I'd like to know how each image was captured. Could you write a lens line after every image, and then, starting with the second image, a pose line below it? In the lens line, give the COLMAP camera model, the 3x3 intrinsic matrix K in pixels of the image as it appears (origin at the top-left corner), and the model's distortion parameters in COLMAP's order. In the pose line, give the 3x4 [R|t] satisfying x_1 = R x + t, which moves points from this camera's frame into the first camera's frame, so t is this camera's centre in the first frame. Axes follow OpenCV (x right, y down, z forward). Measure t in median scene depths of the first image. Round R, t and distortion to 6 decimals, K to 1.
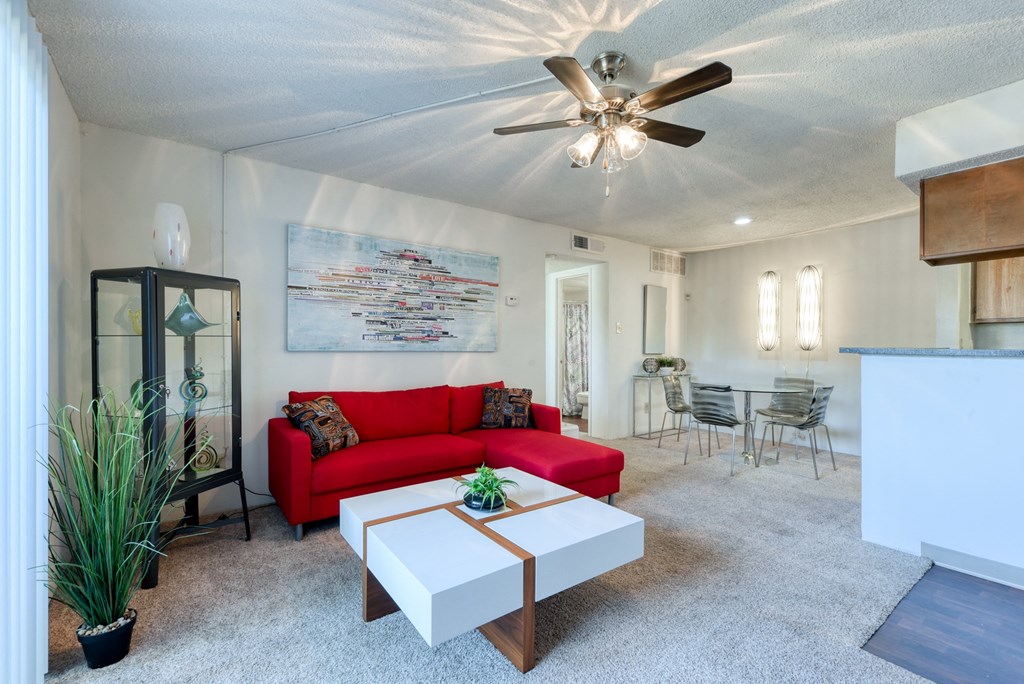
lens RADIAL K [[445.9, 0, 506.8], [0, 445.9, 341.7], [0, 0, 1]] dist [0.003878, 0.000121]
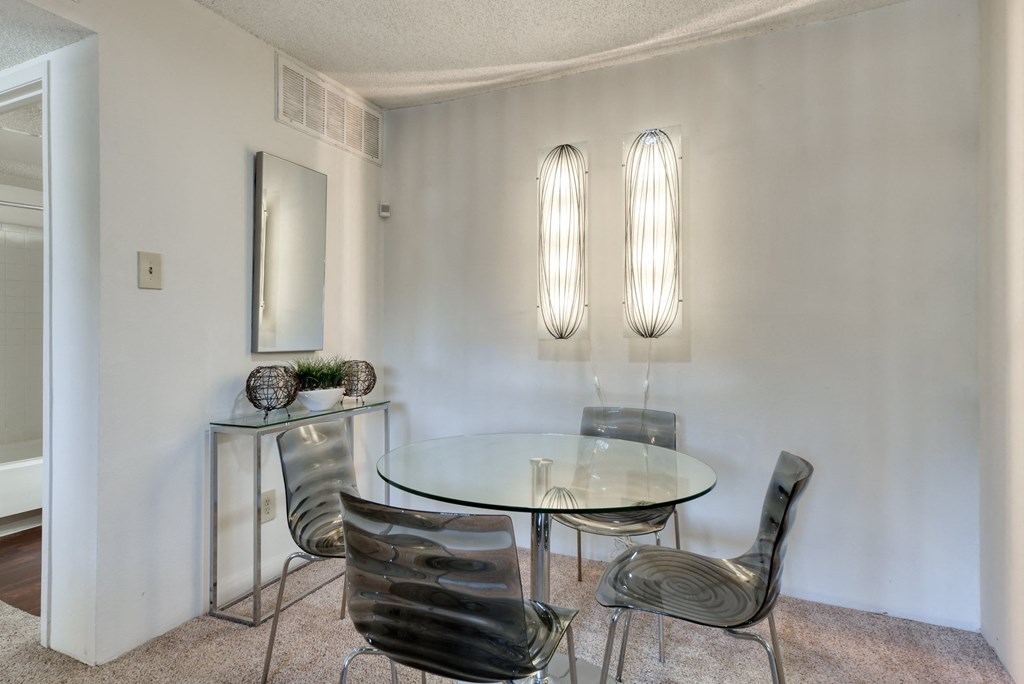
lens RADIAL K [[509.9, 0, 510.1], [0, 509.9, 333.8], [0, 0, 1]] dist [0.001428, 0.000130]
pose [[0.850888, -0.011488, 0.525222, 0.273845], [0.004732, 0.999888, 0.014204, 0.007812], [-0.525326, -0.009601, 0.850847, 0.574394]]
